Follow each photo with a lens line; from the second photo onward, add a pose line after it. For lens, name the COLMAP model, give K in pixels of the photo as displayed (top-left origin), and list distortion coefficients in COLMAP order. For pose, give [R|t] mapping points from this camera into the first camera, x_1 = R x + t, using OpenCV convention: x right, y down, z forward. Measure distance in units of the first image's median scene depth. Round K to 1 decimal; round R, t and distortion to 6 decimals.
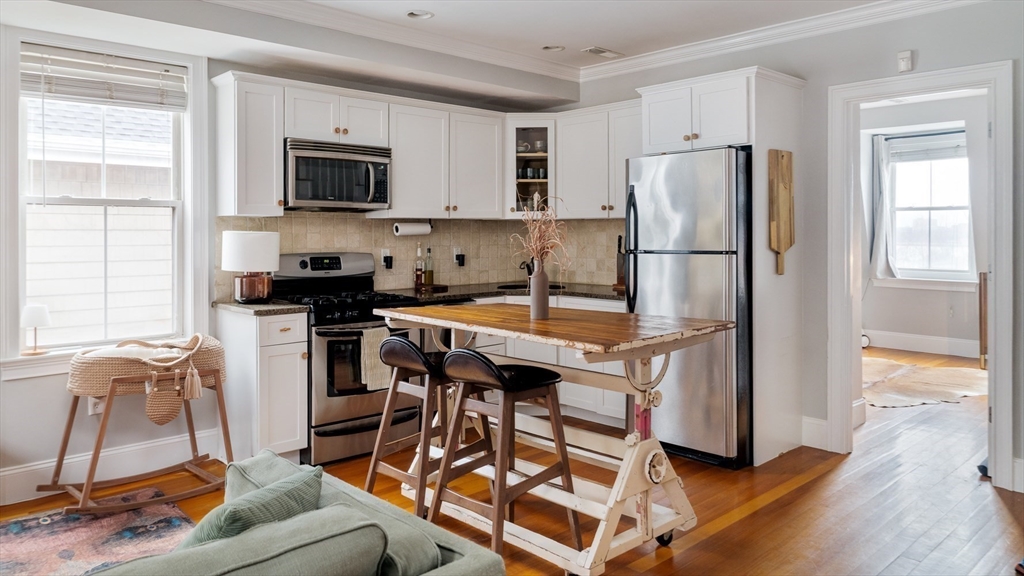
lens RADIAL K [[753.7, 0, 518.3], [0, 753.7, 229.3], [0, 0, 1]] dist [-0.049390, 0.011029]
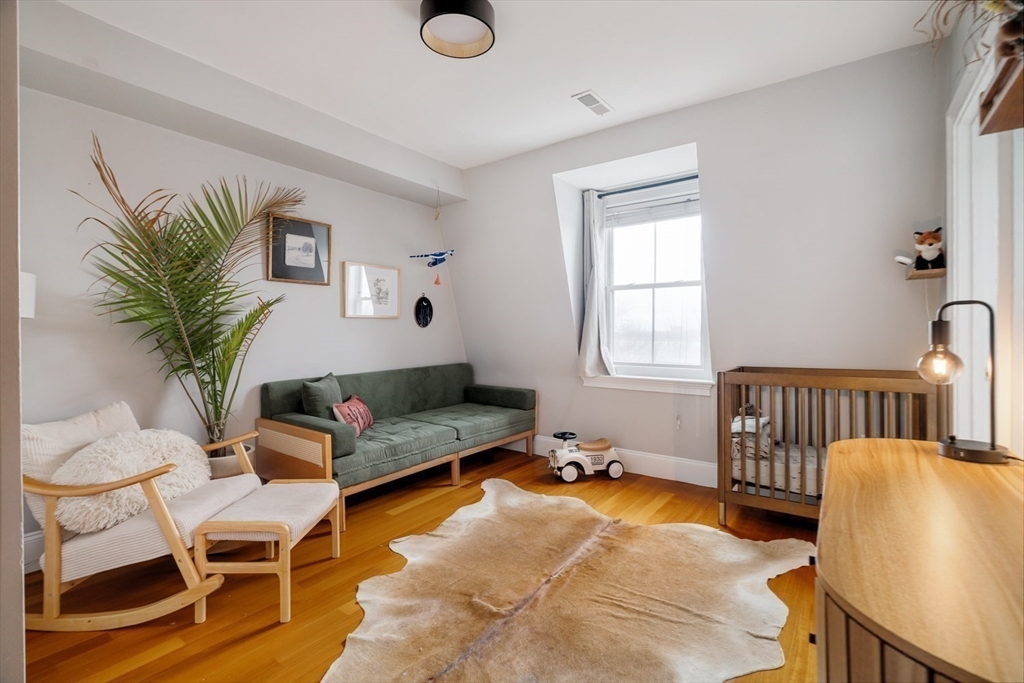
lens RADIAL K [[444.0, 0, 523.2], [0, 444.0, 335.6], [0, 0, 1]] dist [-0.008294, -0.000019]
pose [[0.986383, -0.000075, 0.164464, 0.345053], [-0.001732, 0.999940, 0.010845, 0.019063], [-0.164455, -0.010982, 0.986324, 0.567488]]
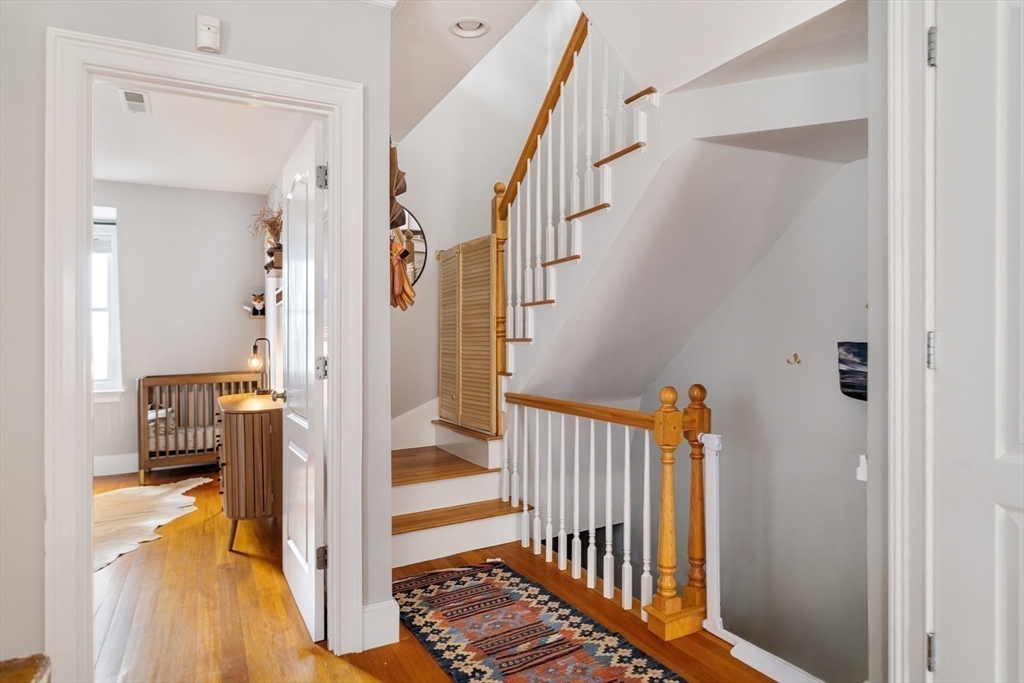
lens RADIAL K [[582.0, 0, 502.1], [0, 582.0, 326.2], [0, 0, 1]] dist [-0.018637, -0.001217]
pose [[0.296350, 0.026016, 0.954725, 0.090418], [0.008025, 0.999526, -0.029728, 0.015663], [-0.955046, 0.016472, 0.296001, 0.336768]]
